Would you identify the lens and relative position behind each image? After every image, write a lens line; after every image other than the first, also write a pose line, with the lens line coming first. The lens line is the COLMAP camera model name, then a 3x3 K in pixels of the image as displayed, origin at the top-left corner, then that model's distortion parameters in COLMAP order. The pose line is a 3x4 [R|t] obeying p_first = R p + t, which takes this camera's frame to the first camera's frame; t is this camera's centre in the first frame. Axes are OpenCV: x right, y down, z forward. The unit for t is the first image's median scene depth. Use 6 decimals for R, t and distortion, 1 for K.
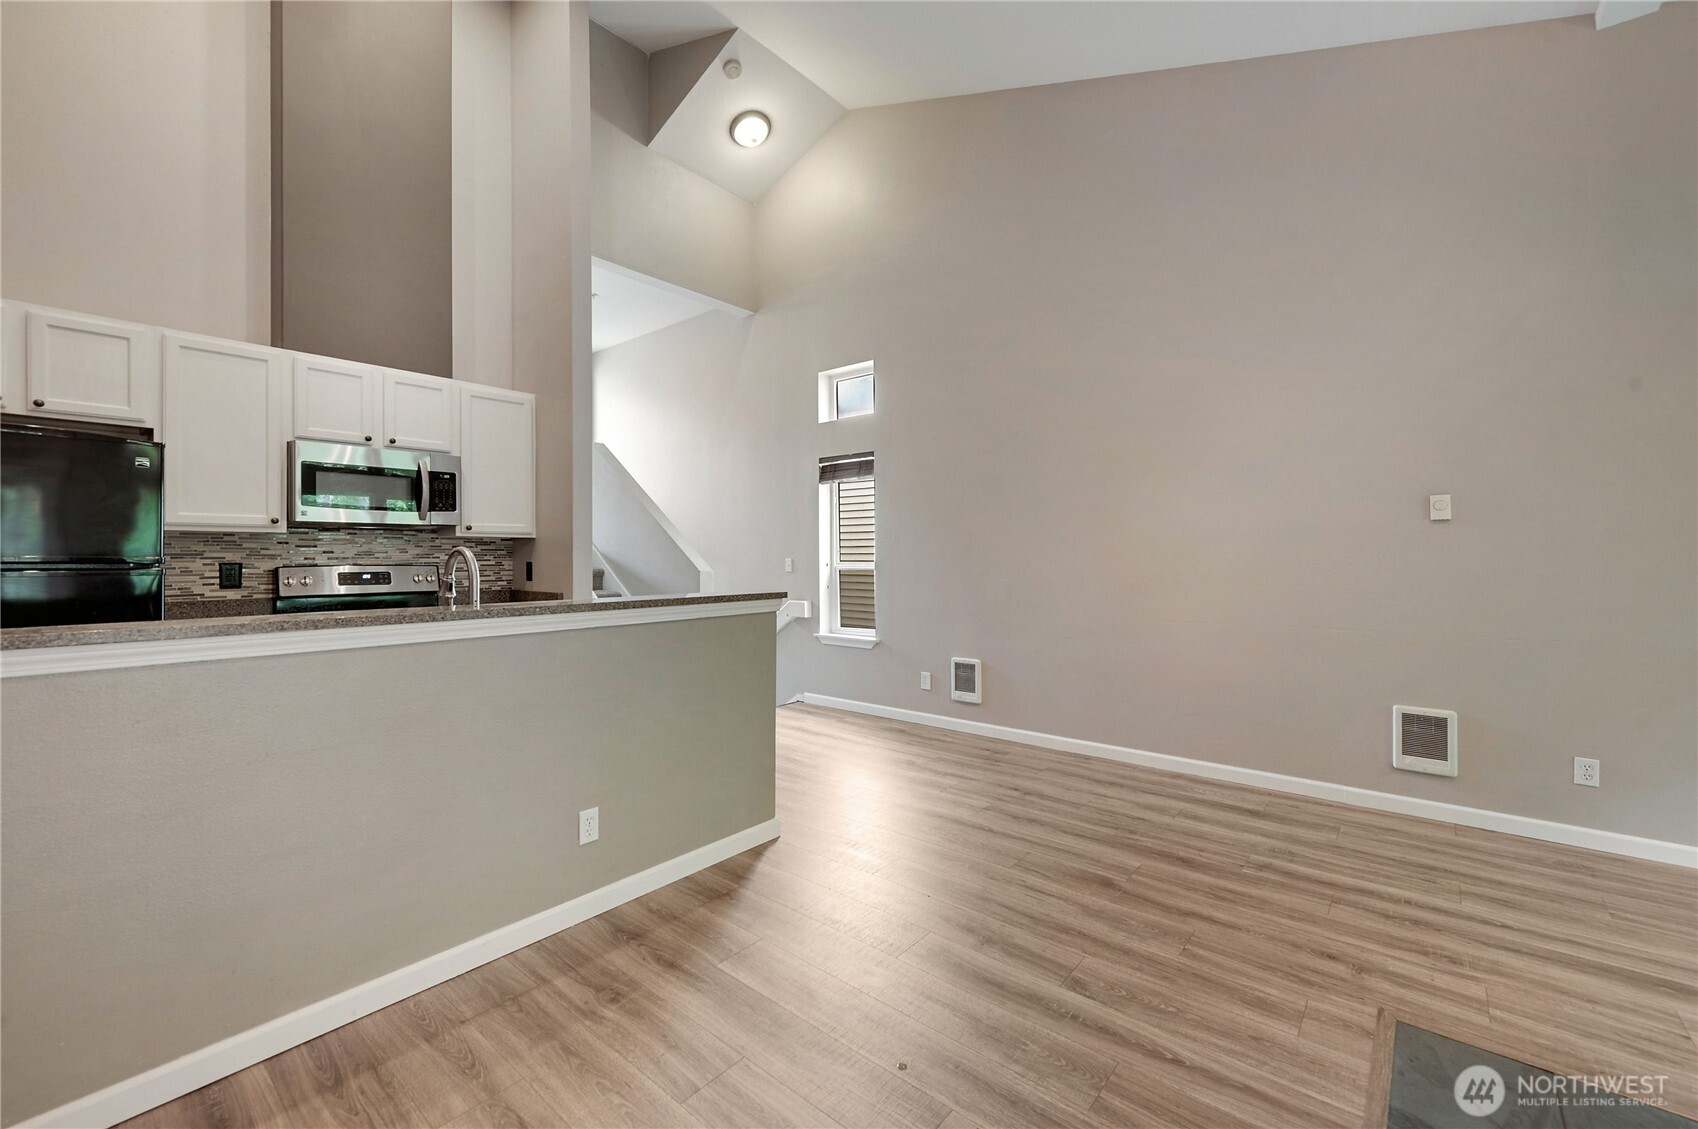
lens RADIAL K [[679.3, 0, 858.4], [0, 679.3, 556.1], [0, 0, 1]] dist [0.003493, -0.000299]
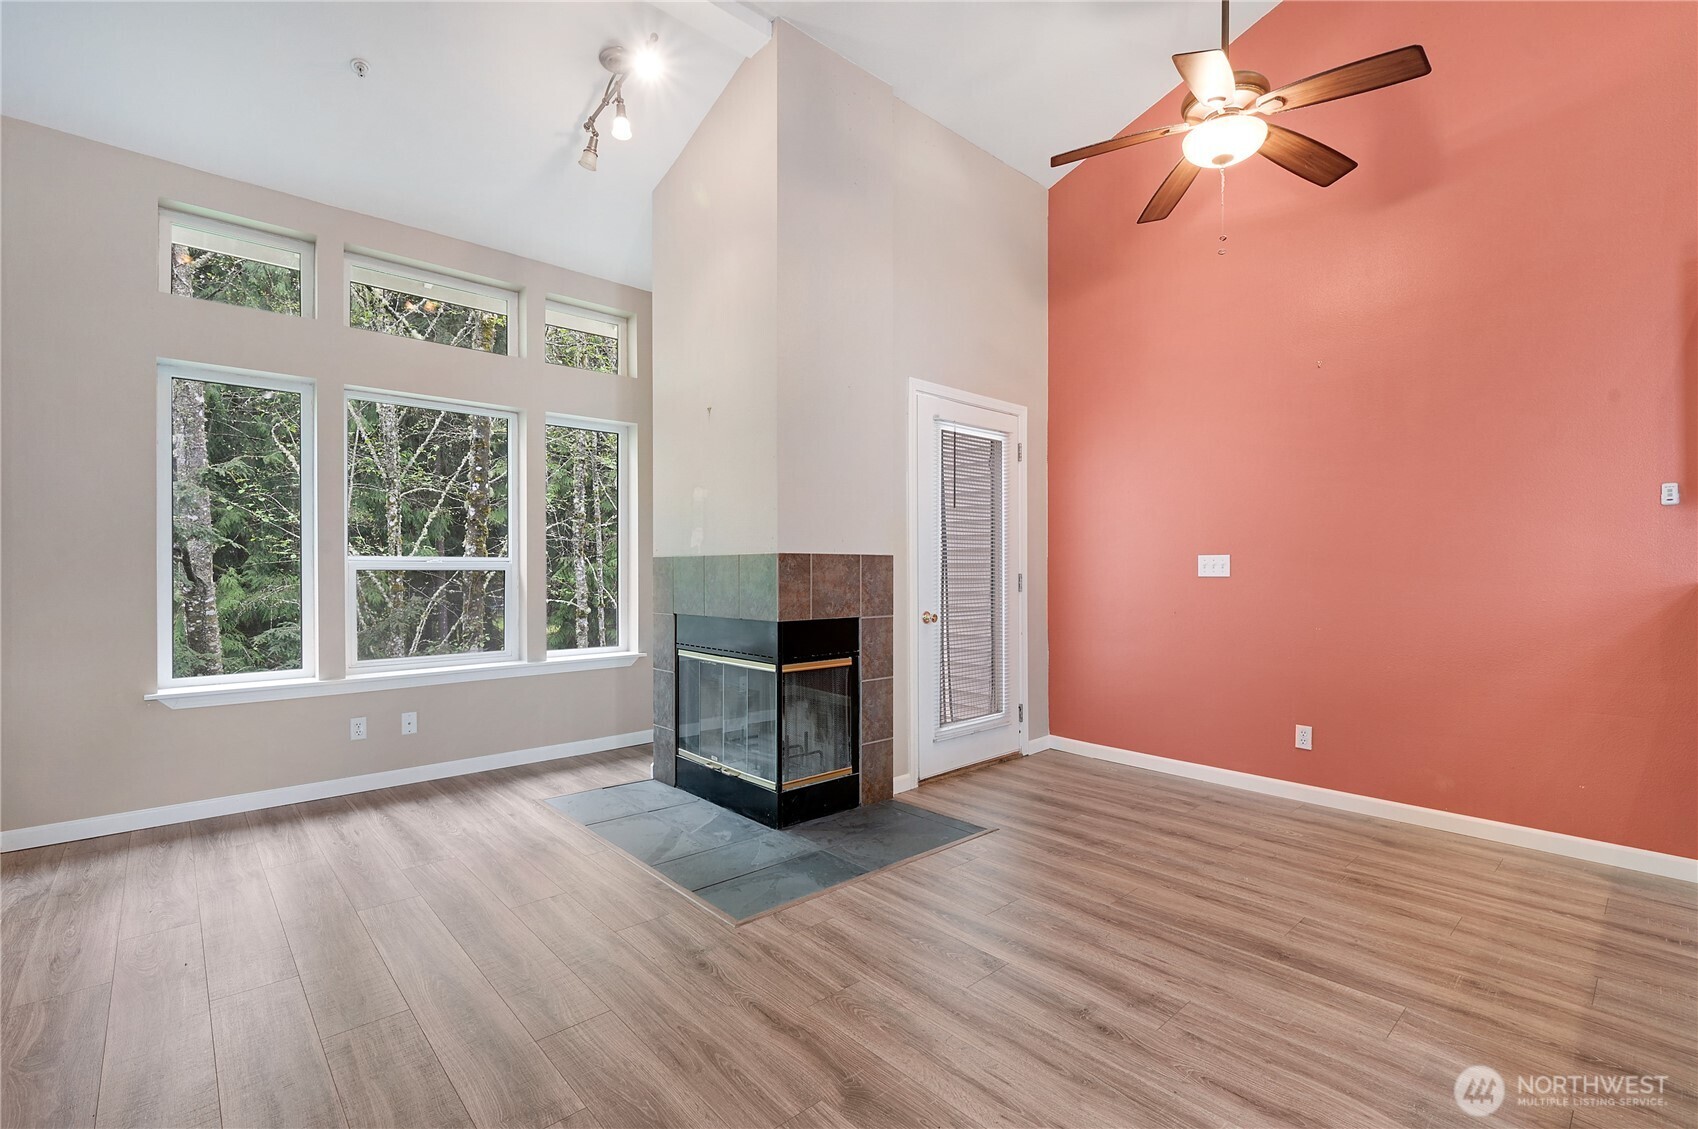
lens RADIAL K [[750.4, 0, 861.1], [0, 750.4, 578.2], [0, 0, 1]] dist [0.002619, -0.000326]
pose [[-0.991912, 0.001886, 0.126915, 0.275668], [0.002483, 0.999987, 0.004545, 0.042551], [-0.126904, 0.004823, -0.991903, 1.585316]]
